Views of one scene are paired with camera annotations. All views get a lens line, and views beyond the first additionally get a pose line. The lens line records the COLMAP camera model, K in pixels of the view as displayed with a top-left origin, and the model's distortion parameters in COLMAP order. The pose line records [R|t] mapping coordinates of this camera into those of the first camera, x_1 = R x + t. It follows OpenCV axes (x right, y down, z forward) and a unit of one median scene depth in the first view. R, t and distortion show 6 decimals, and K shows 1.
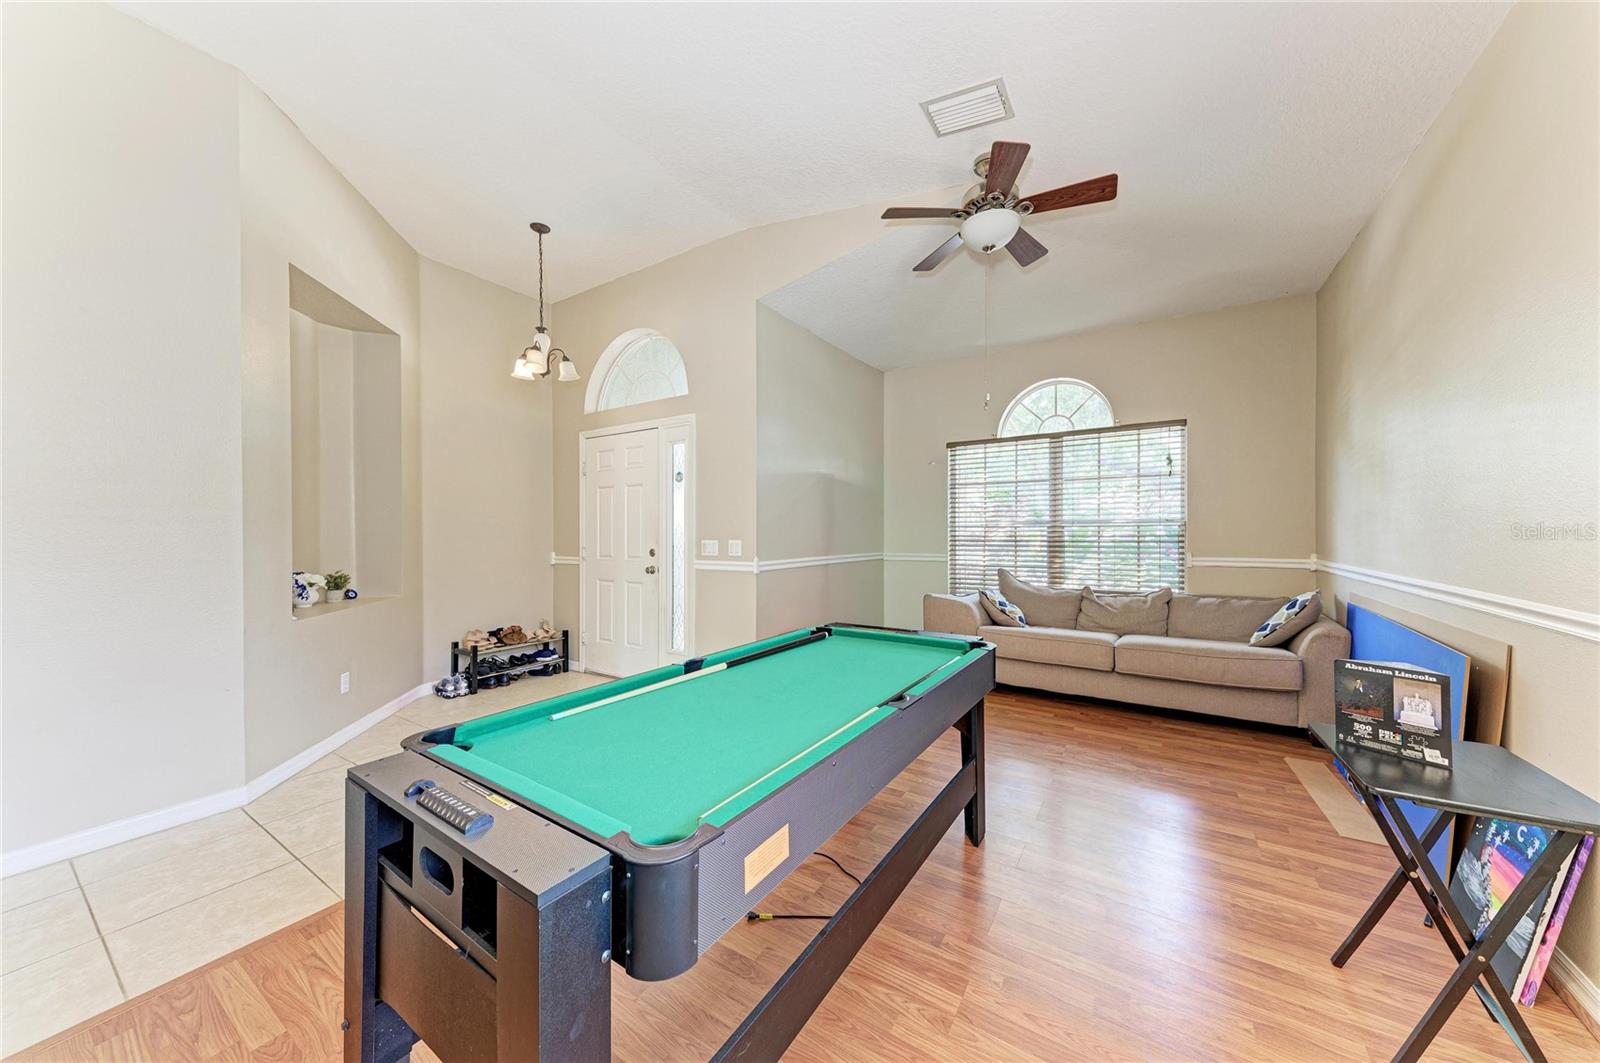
lens RADIAL K [[539.9, 0, 803.1], [0, 539.9, 532.4], [0, 0, 1]] dist [0.020724, -0.005206]
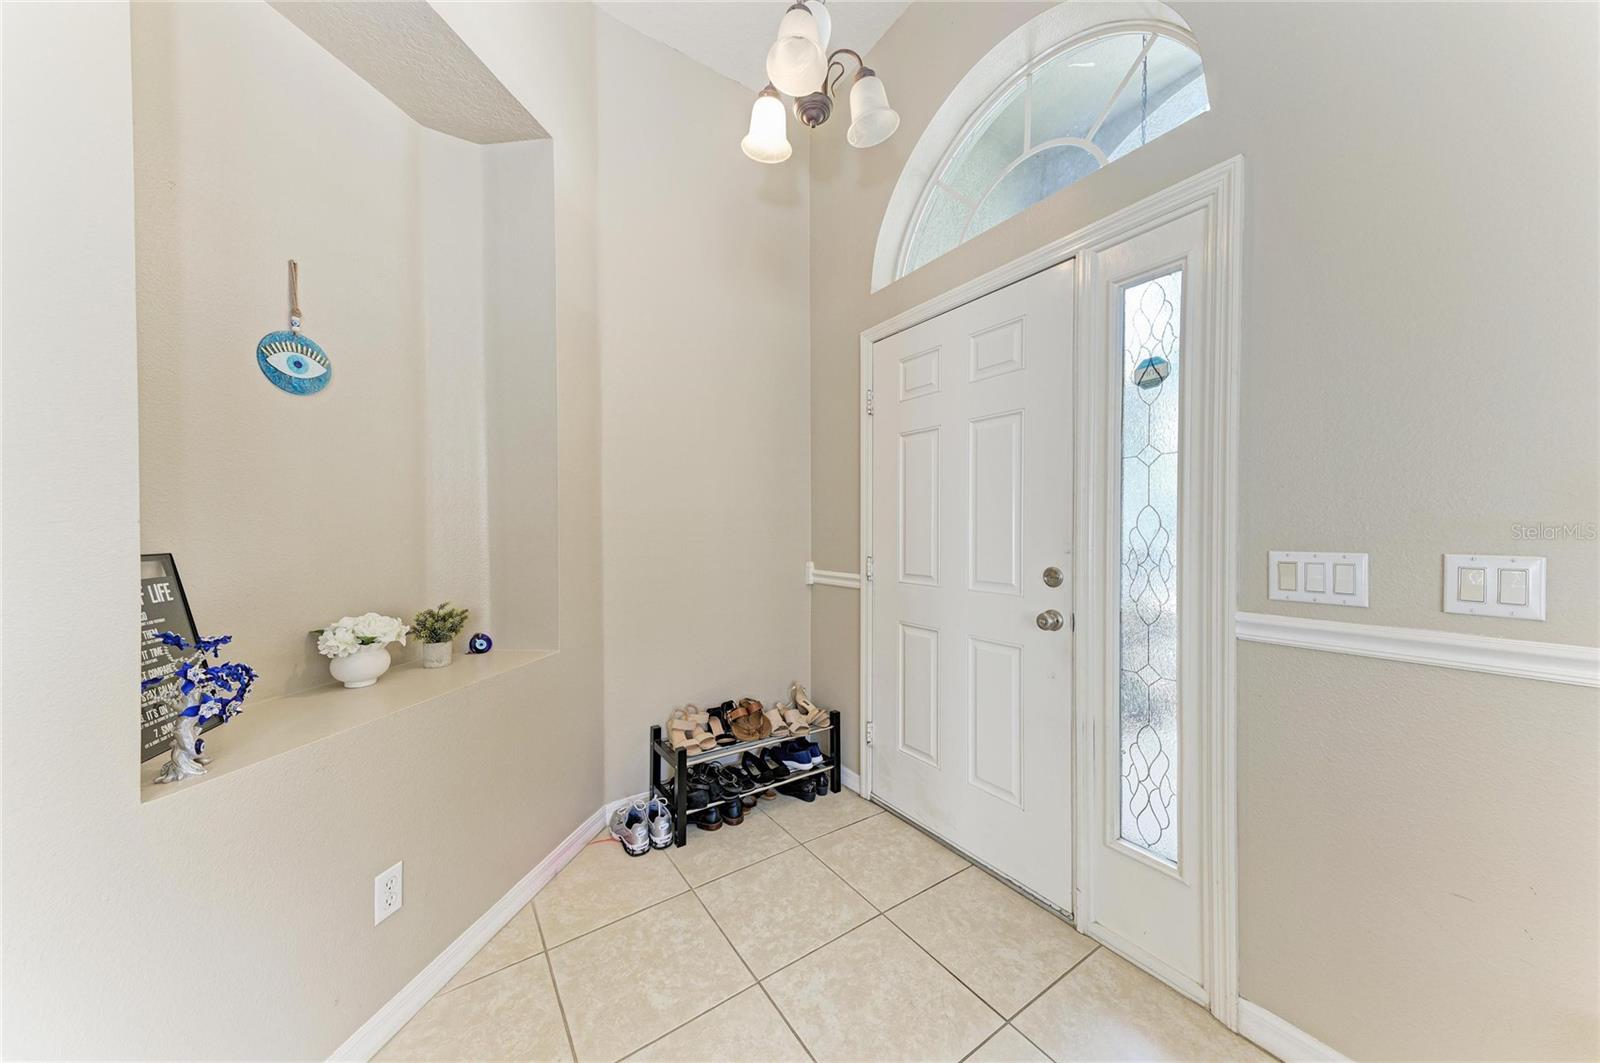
lens RADIAL K [[539.9, 0, 803.1], [0, 539.9, 532.4], [0, 0, 1]] dist [0.020724, -0.005206]
pose [[0.922855, 0.001598, -0.385143, -0.291983], [0.001325, 0.999972, 0.007325, 0.001093], [0.385144, -0.007270, 0.922828, 0.554577]]
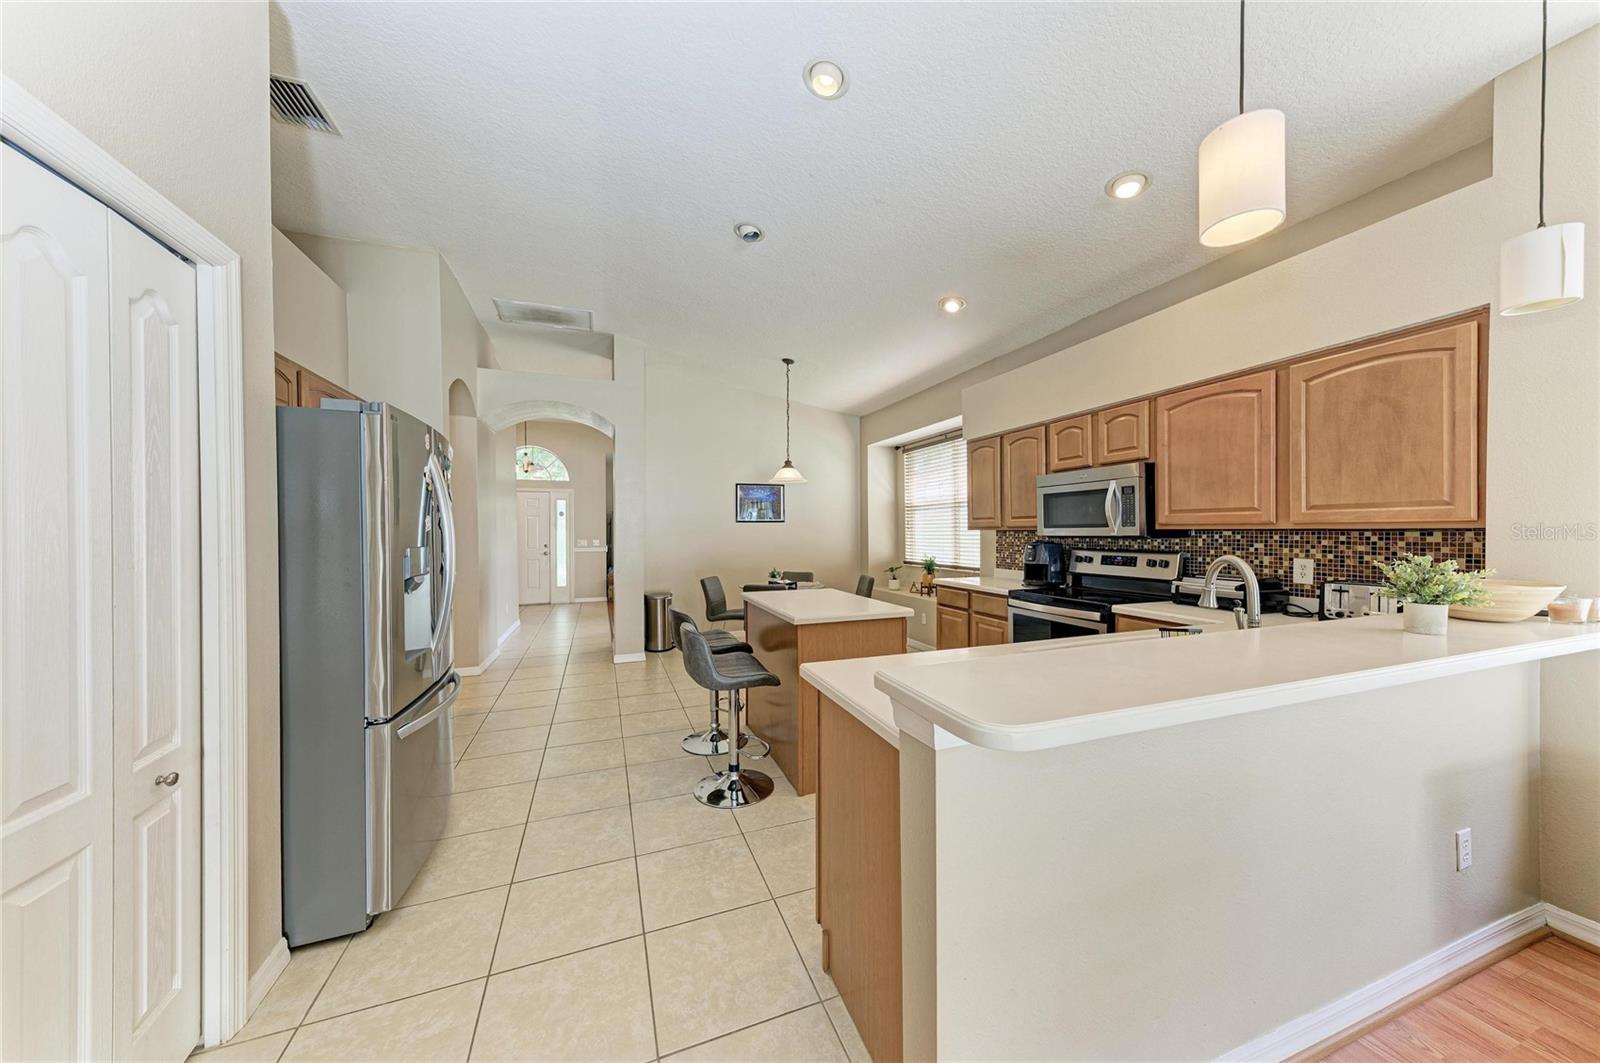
lens RADIAL K [[539.9, 0, 803.1], [0, 539.9, 532.4], [0, 0, 1]] dist [0.020724, -0.005206]
pose [[0.590783, -0.004945, 0.806816, -1.466953], [0.009602, 0.999953, -0.000902, -0.008004], [-0.806774, 0.008280, 0.590803, -1.214993]]
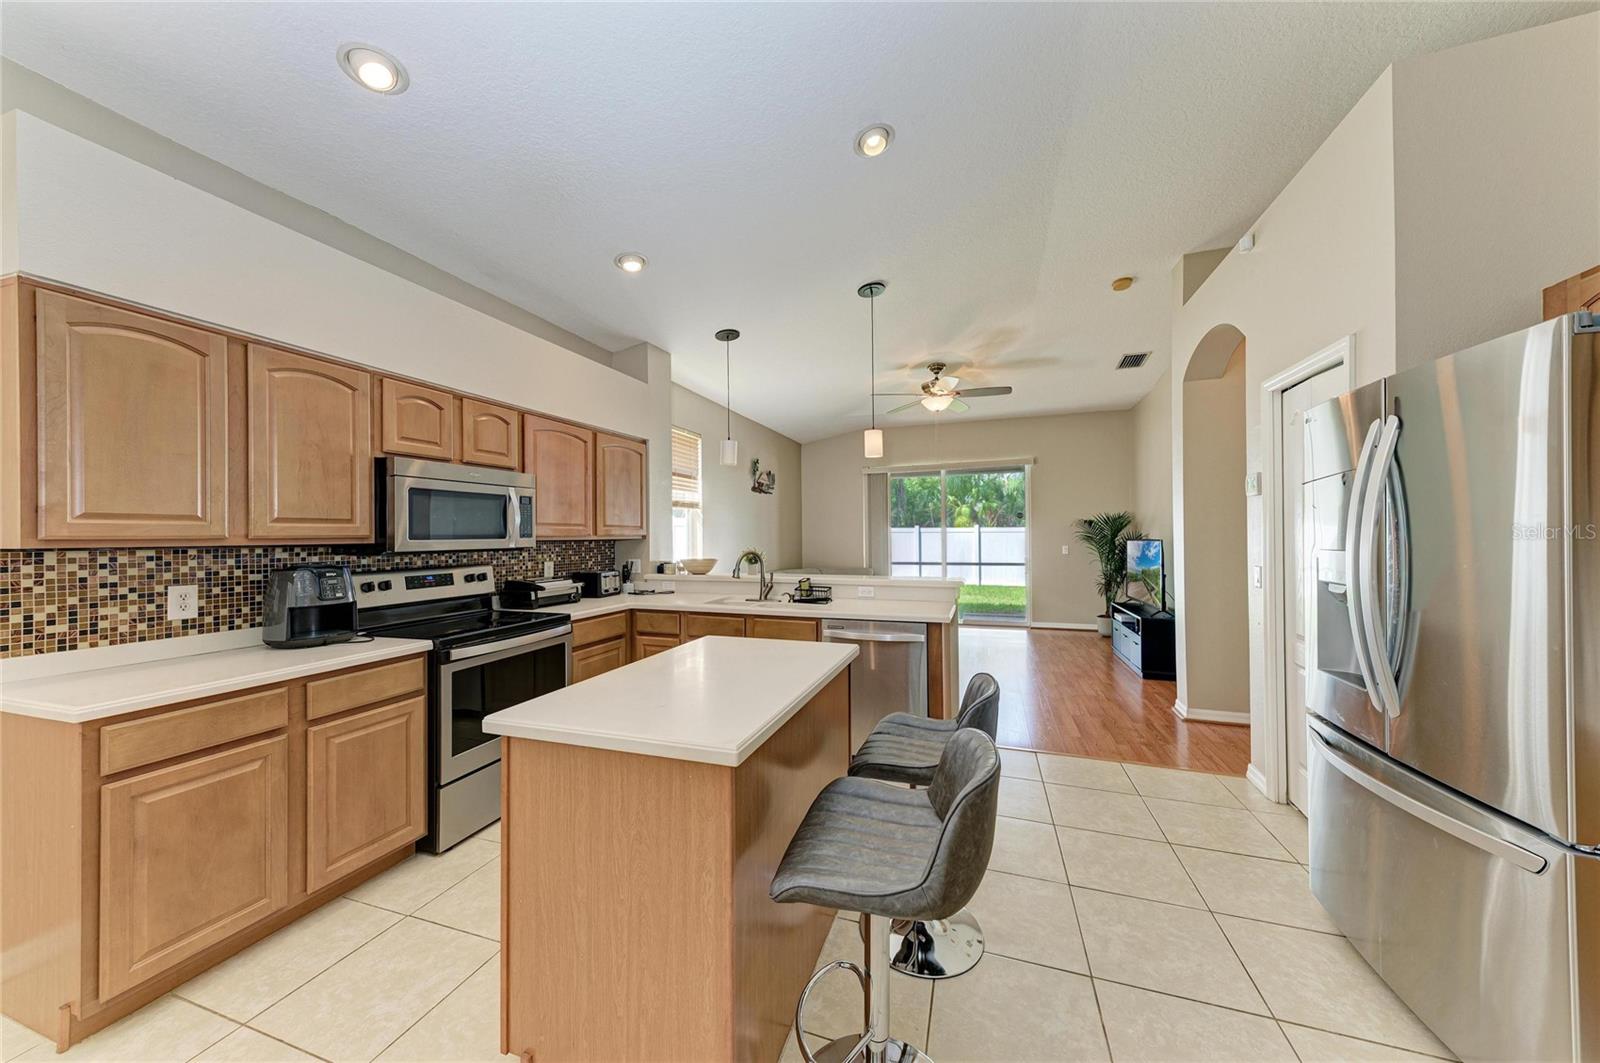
lens RADIAL K [[534.2, 0, 797.8], [0, 534.2, 535.4], [0, 0, 1]] dist [0.019133, -0.004703]
pose [[-0.969273, 0.010677, -0.245757, -0.827599], [0.009481, 0.999937, 0.006048, -0.015931], [0.245806, 0.003533, -0.969313, -0.413285]]
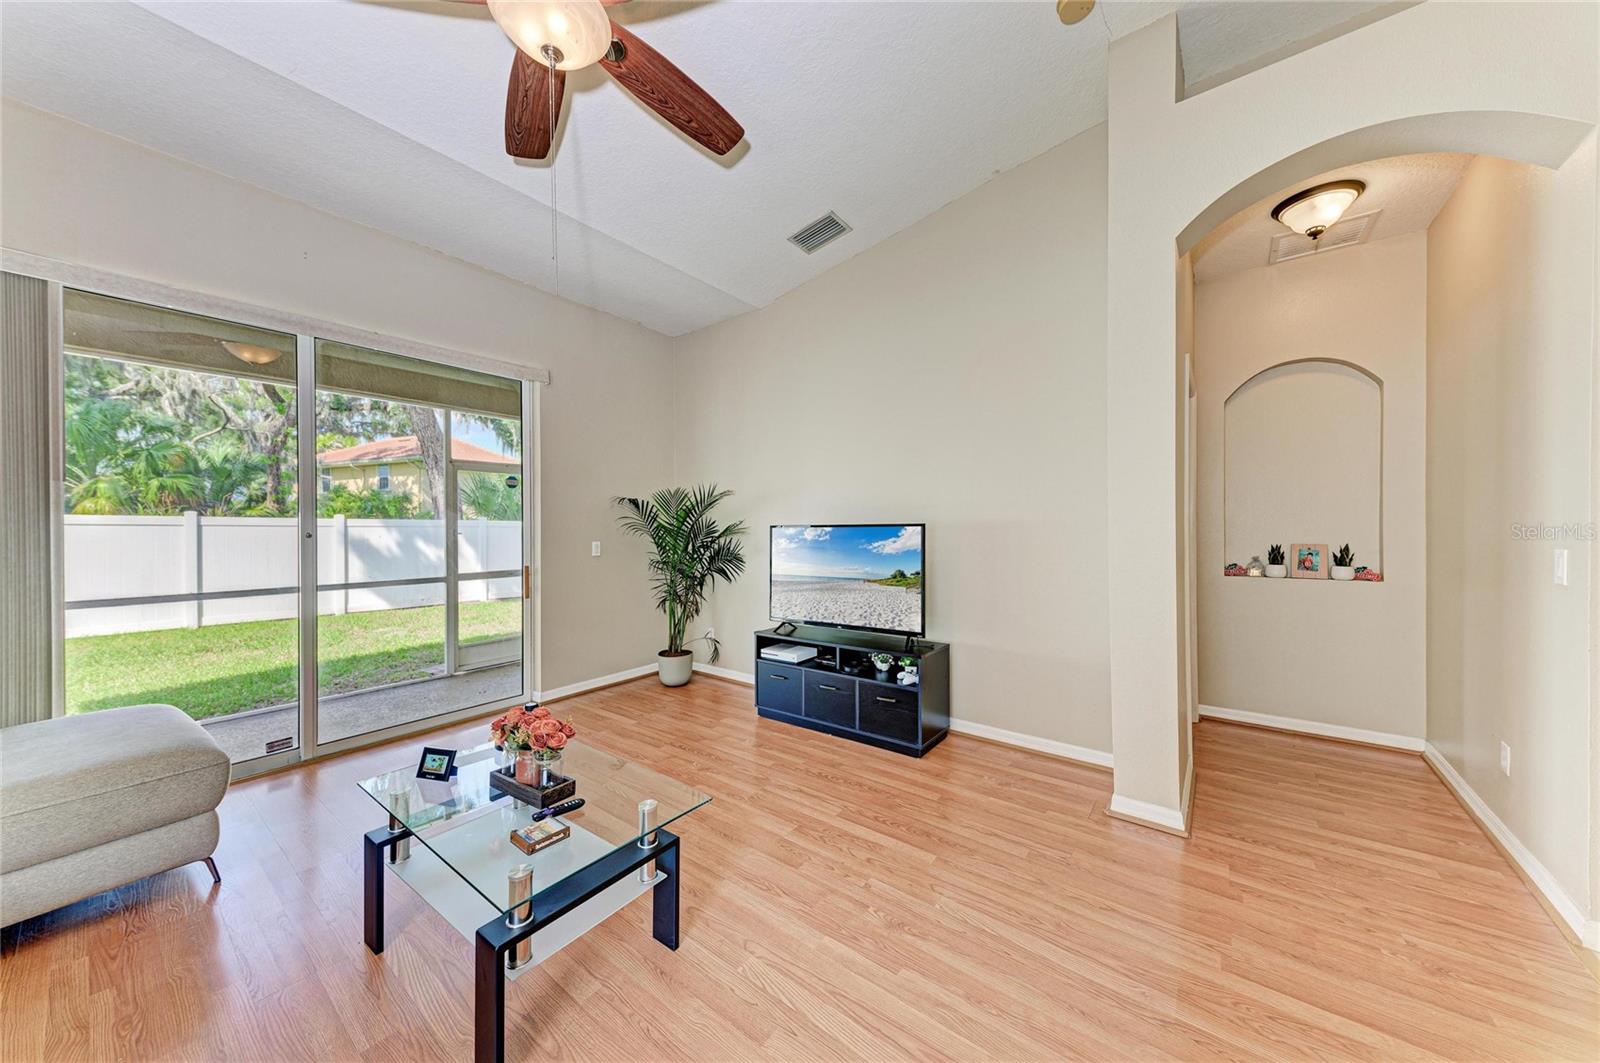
lens RADIAL K [[538.2, 0, 800.0], [0, 538.2, 531.5], [0, 0, 1]] dist [0.020864, 0.000027]
pose [[-0.067848, 0.004354, -0.997686, -1.113052], [0.000278, 0.999991, 0.004345, 0.013031], [0.997696, 0.000017, -0.067848, -1.400421]]
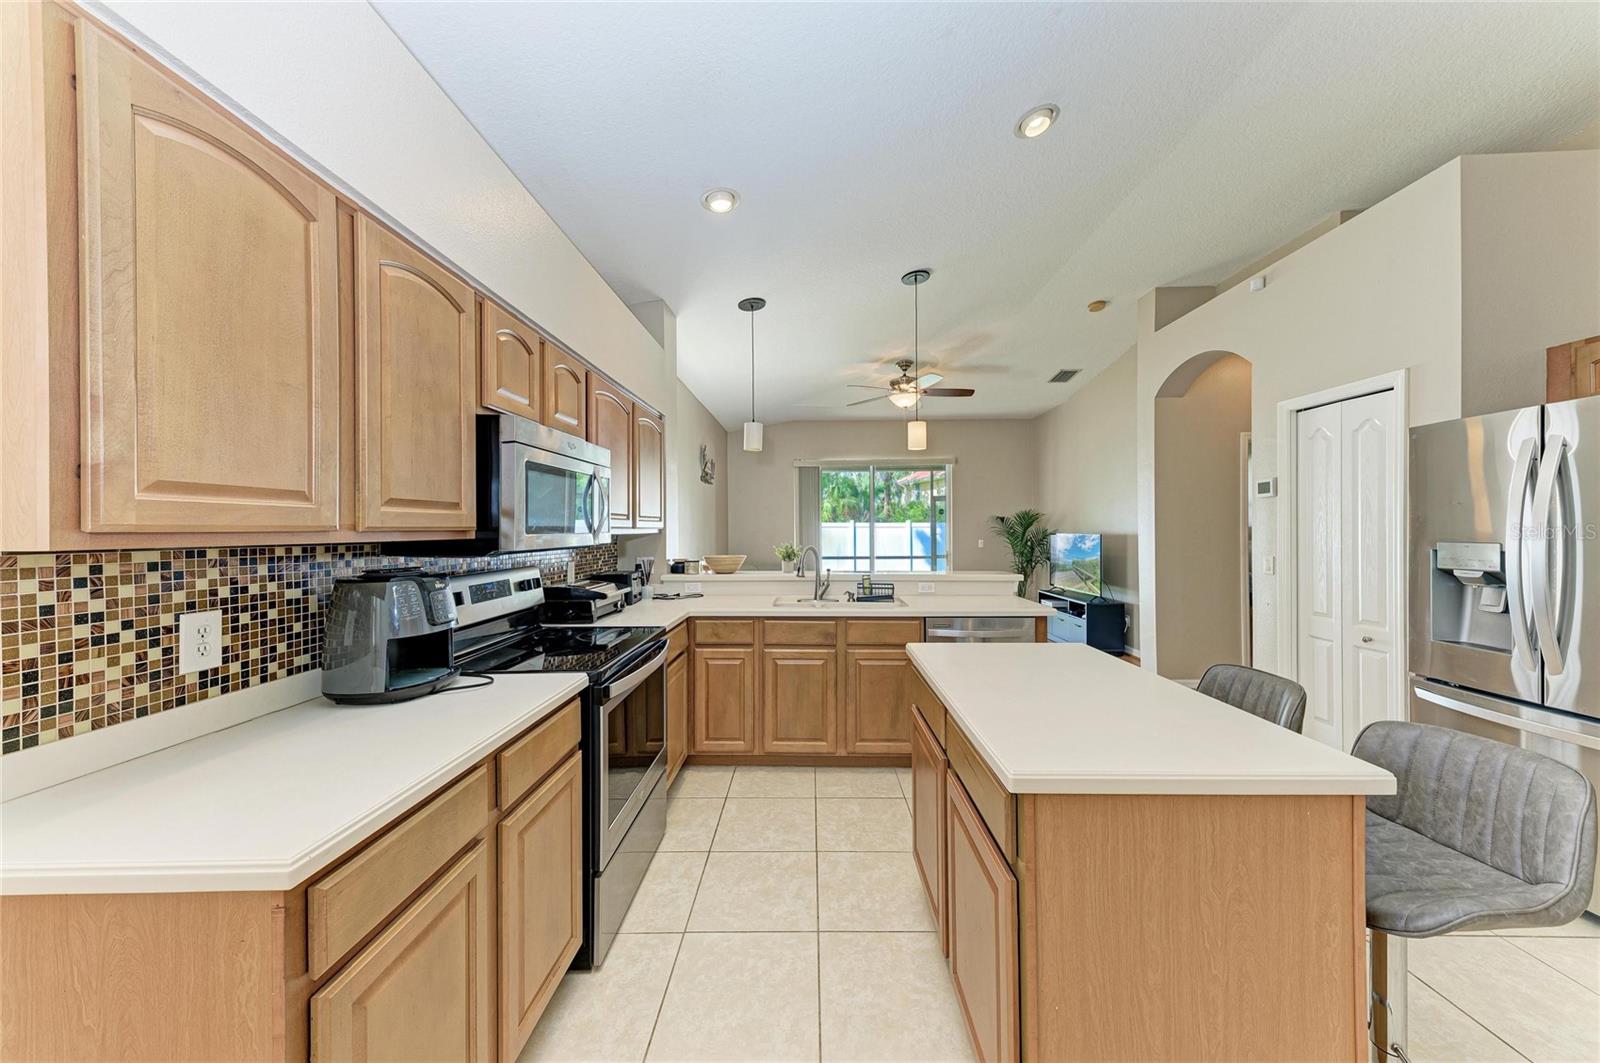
lens RADIAL K [[539.9, 0, 803.1], [0, 539.9, 532.4], [0, 0, 1]] dist [0.020724, -0.005206]
pose [[-0.843576, 0.010042, -0.536915, -0.546033], [0.003696, 0.999910, 0.012894, -0.017071], [0.536996, 0.008893, -0.843538, -0.598970]]
